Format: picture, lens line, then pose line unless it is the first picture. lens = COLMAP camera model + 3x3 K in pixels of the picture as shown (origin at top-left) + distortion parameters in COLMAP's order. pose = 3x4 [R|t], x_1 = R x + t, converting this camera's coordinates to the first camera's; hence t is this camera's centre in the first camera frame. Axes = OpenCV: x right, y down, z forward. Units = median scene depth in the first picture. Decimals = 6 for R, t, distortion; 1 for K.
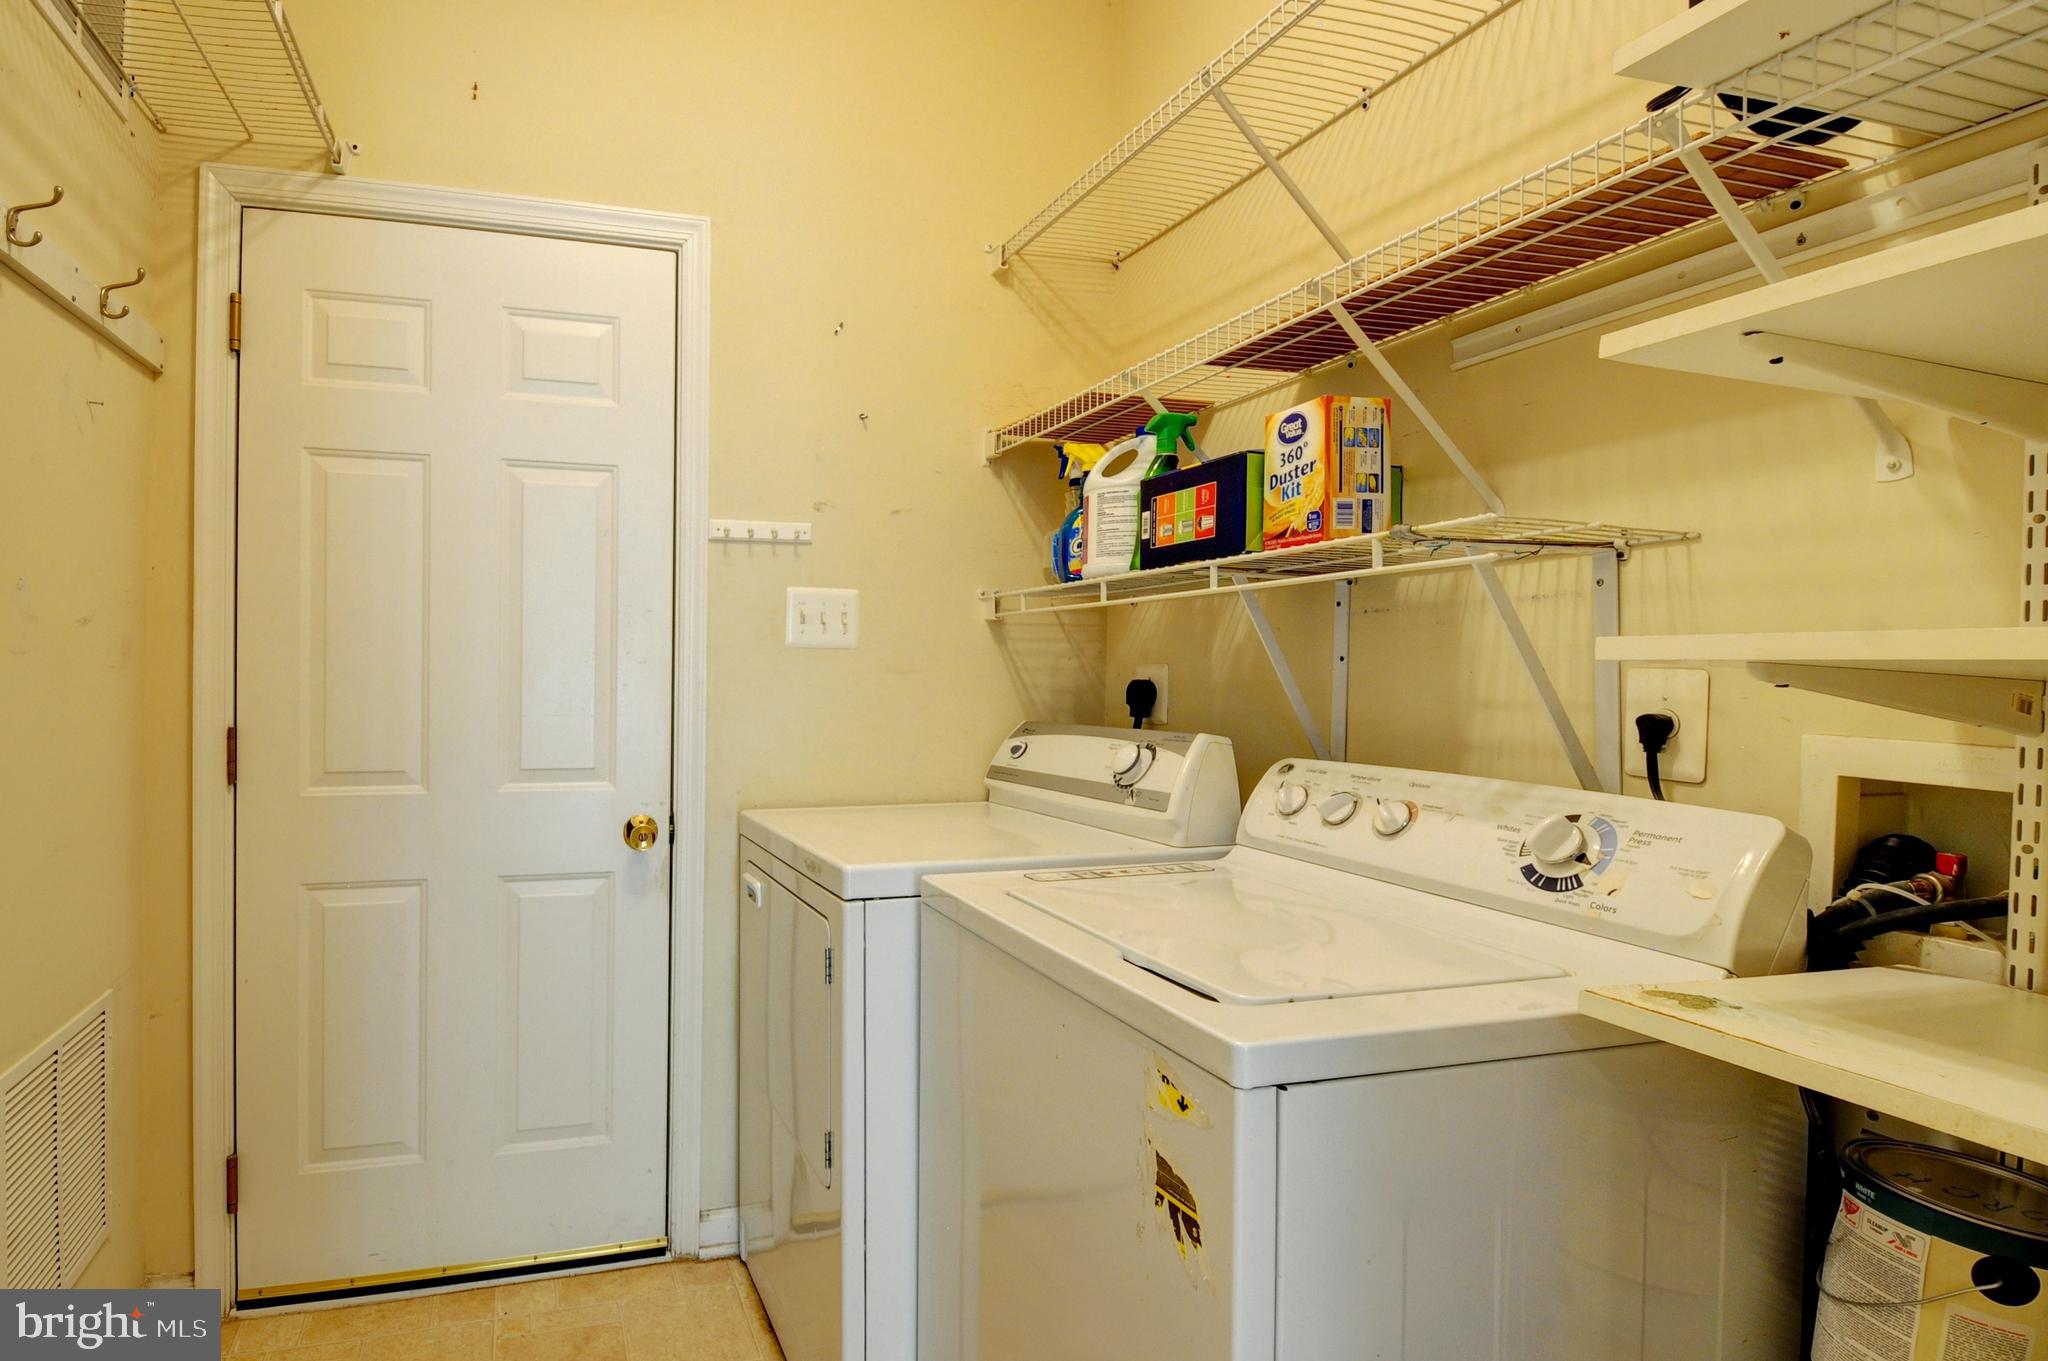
lens RADIAL K [[1064.0, 0, 810.9], [0, 1064.0, 681.1], [0, 0, 1]] dist [0.025871, -0.054539]
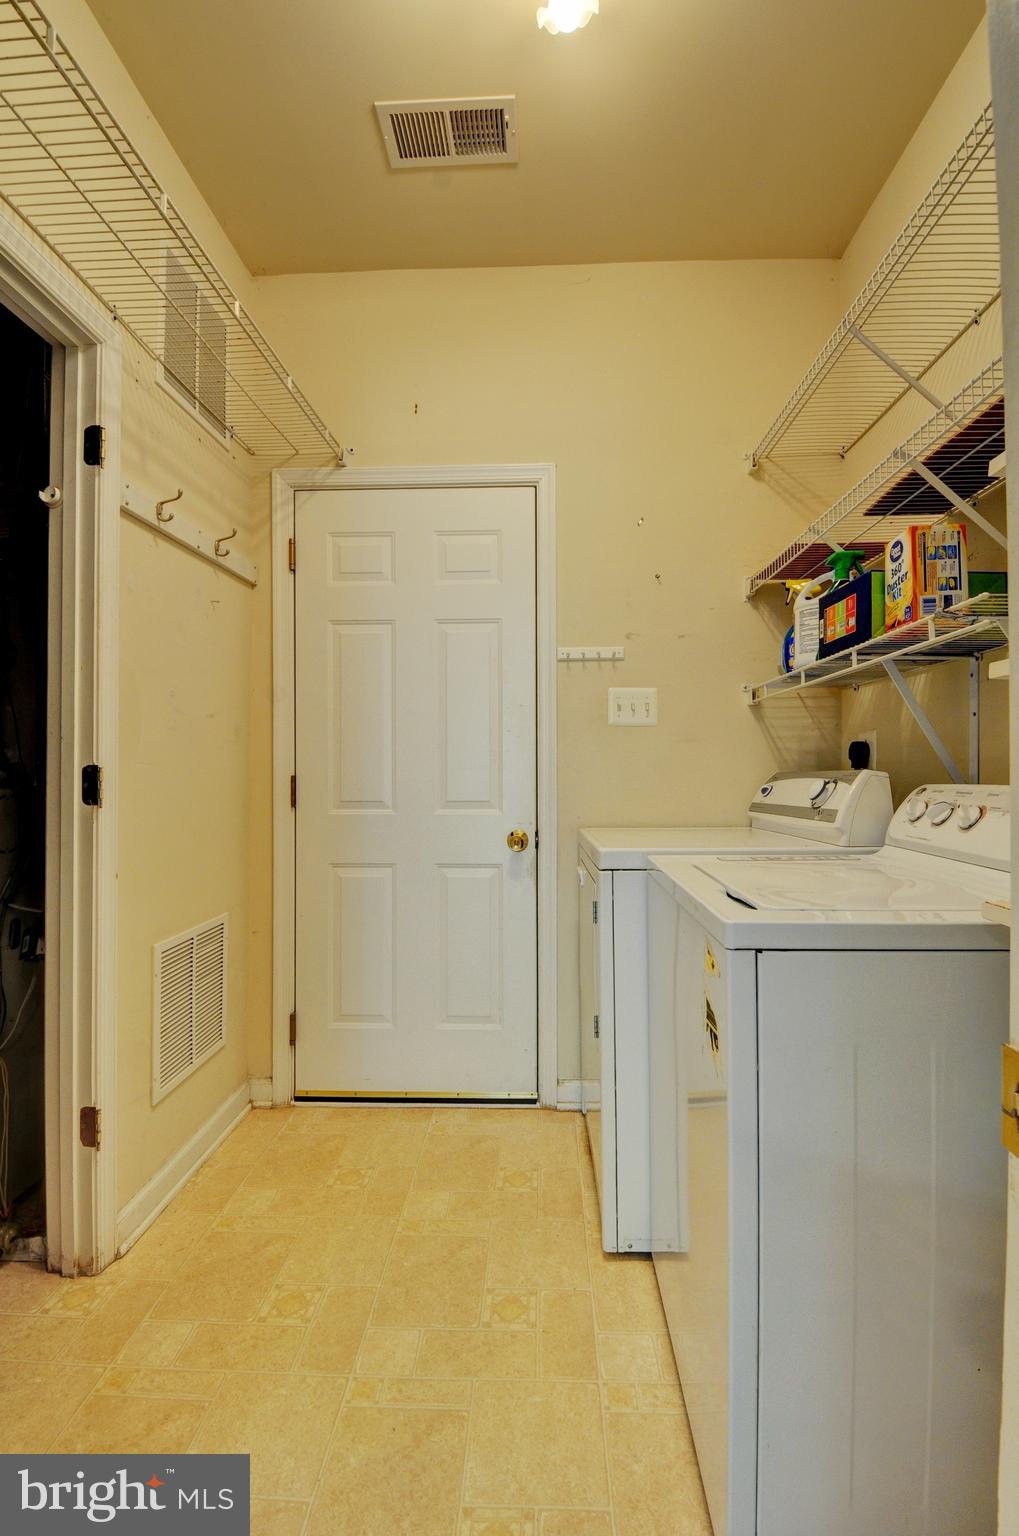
lens RADIAL K [[716.9, 0, 513.6], [0, 716.9, 764.2], [0, 0, 1]] dist [0.021212, -0.026388]
pose [[0.956235, -0.014688, -0.292230, 0.176894], [0.009727, 0.999783, -0.018423, 0.049878], [0.292437, 0.014774, 0.956171, -0.065507]]
